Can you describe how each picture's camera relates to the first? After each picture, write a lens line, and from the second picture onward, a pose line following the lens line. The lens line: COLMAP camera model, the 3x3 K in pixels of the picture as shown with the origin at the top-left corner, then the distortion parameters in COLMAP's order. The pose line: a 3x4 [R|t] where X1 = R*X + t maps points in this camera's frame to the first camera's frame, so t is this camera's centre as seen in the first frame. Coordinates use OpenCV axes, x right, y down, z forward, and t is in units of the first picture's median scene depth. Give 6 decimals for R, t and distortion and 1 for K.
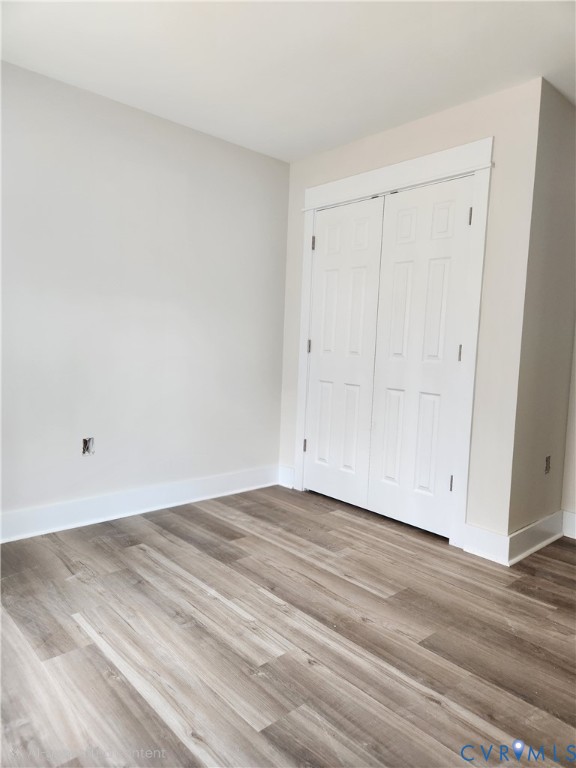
lens RADIAL K [[519.1, 0, 288.0], [0, 519.1, 384.0], [0, 0, 1]] dist [0.006528, -0.001078]
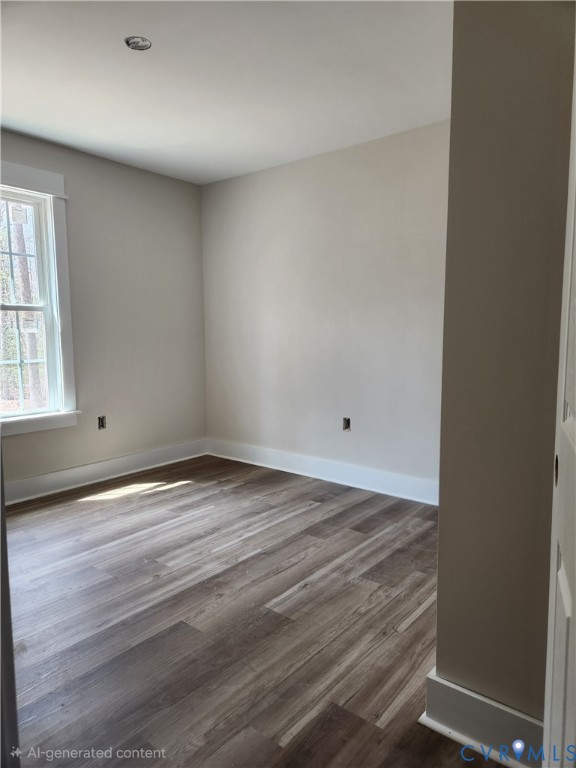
lens RADIAL K [[519.1, 0, 288.0], [0, 519.1, 384.0], [0, 0, 1]] dist [0.006528, -0.001078]
pose [[0.166783, 0.079813, -0.982758, 1.035455], [-0.087842, 0.993958, 0.065815, -0.055835], [0.982073, 0.075351, 0.172786, 0.798095]]
